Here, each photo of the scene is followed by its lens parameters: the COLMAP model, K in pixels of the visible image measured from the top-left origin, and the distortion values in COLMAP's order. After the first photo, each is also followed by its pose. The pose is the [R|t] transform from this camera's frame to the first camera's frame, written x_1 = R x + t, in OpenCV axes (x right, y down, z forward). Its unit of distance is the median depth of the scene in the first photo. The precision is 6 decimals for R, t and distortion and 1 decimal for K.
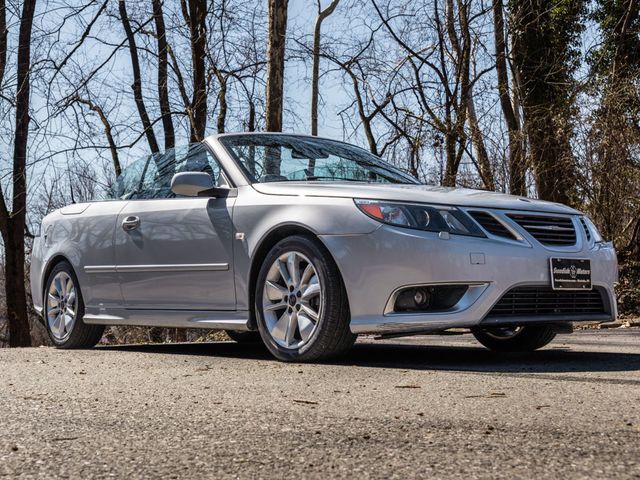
lens RADIAL K [[1057.6, 0, 320.0], [0, 1057.6, 240.0], [0, 0, 1]] dist [0.019227, 0.118702]
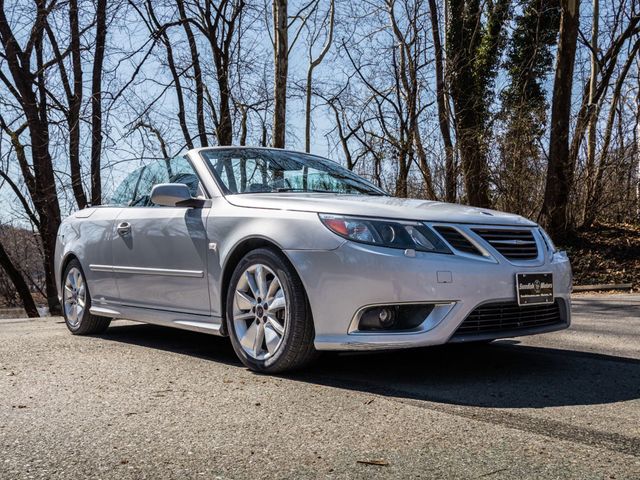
lens RADIAL K [[691.9, 0, 334.1], [0, 691.9, 269.6], [0, 0, 1]] dist [0.050517, 0.004469]
pose [[0.999636, -0.002403, 0.026890, 0.019692], [0.000489, 0.997477, 0.070995, -0.022103], [-0.026993, -0.070956, 0.997114, 0.237181]]
